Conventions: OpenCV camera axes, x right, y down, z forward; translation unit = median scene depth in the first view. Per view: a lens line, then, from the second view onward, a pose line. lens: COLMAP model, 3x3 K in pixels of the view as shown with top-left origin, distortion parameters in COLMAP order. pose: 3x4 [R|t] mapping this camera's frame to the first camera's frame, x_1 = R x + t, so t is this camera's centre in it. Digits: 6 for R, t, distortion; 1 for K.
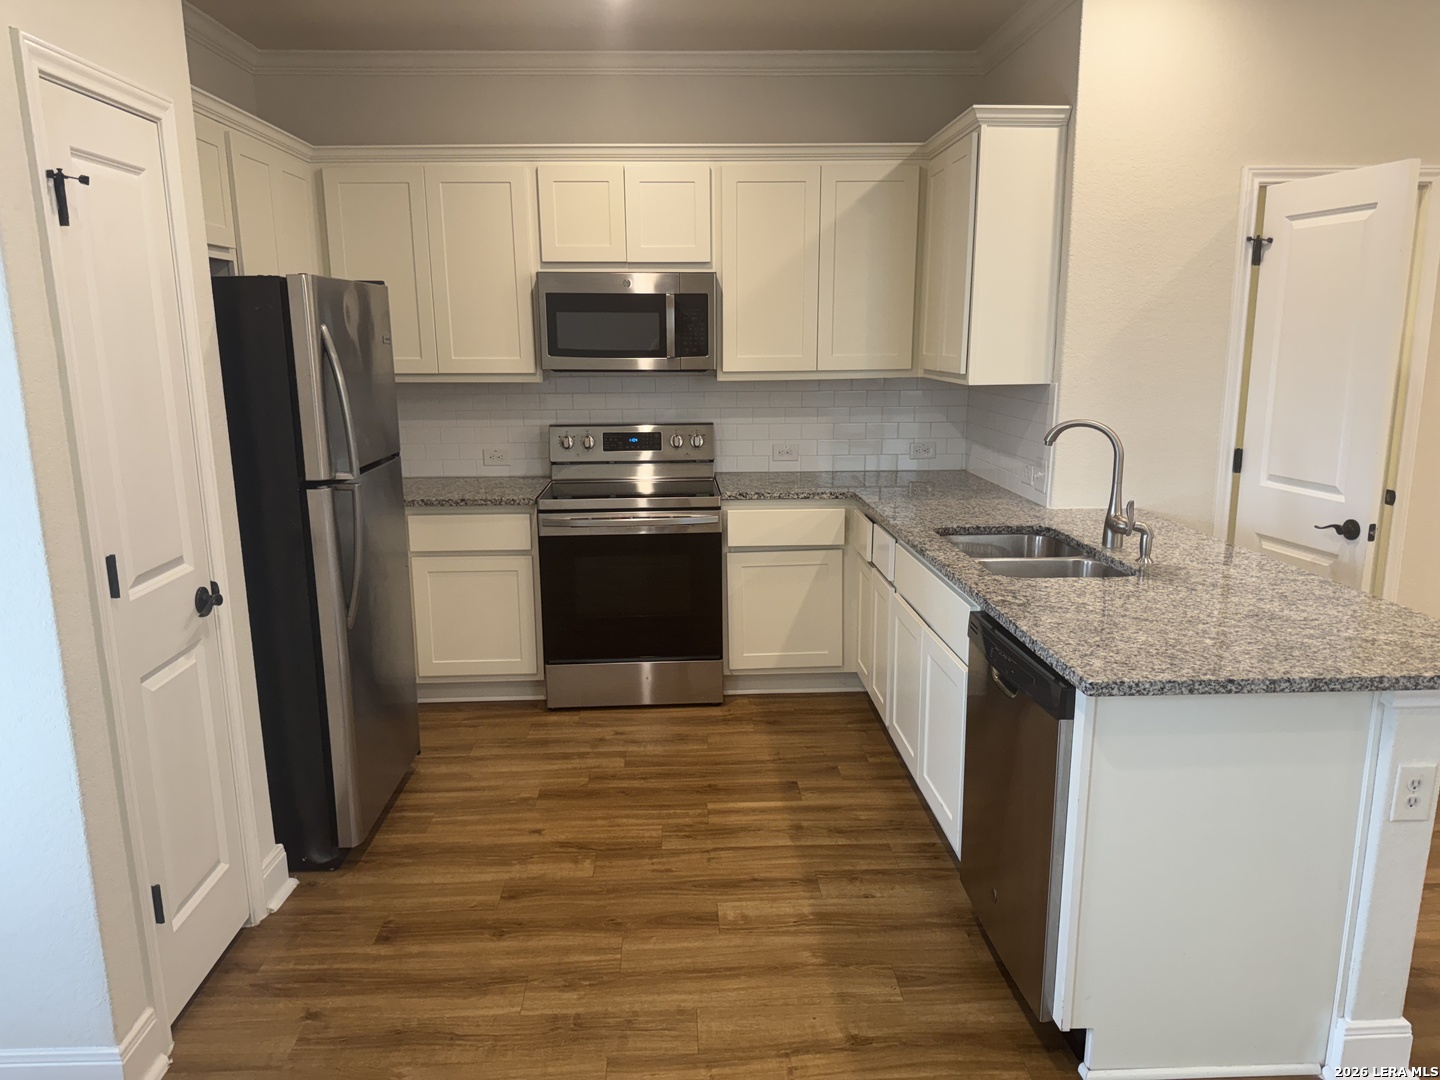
lens RADIAL K [[1013.3, 0, 714.0], [0, 1013.3, 536.8], [0, 0, 1]] dist [0.021513, -0.023424]
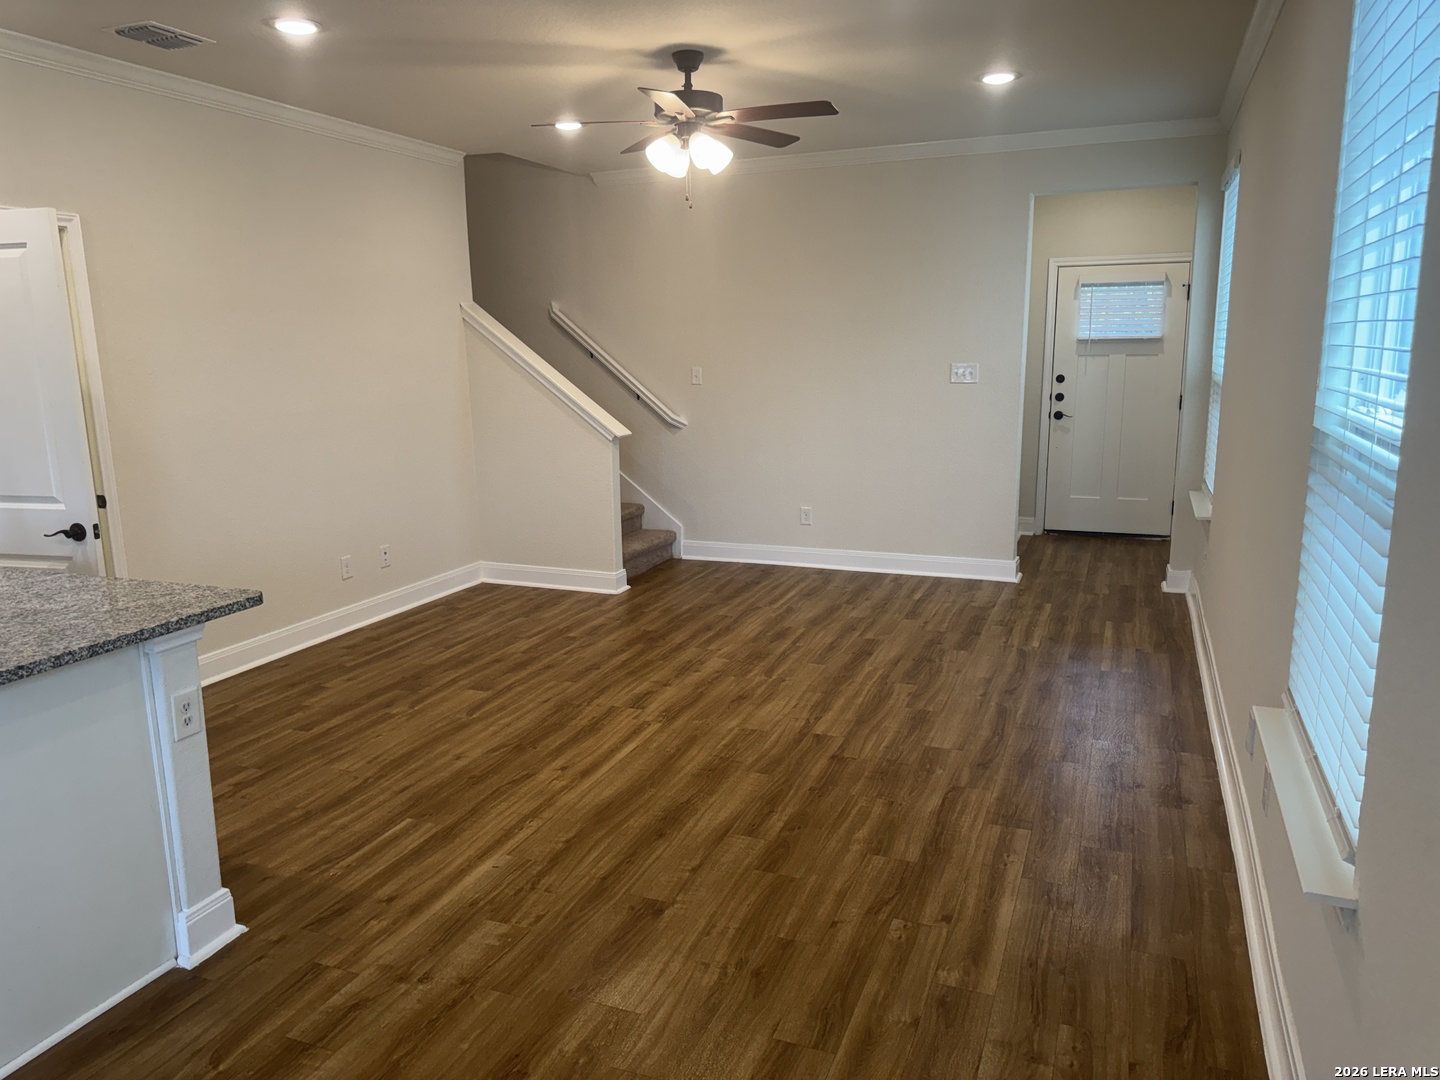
lens RADIAL K [[1013.3, 0, 726.1], [0, 1013.3, 530.3], [0, 0, 1]] dist [0.021513, -0.023424]
pose [[0.400901, -0.171176, 0.899987, -0.148783], [0.195914, 0.975681, 0.098302, 0.031524], [-0.894928, 0.136911, 0.424688, -0.177250]]
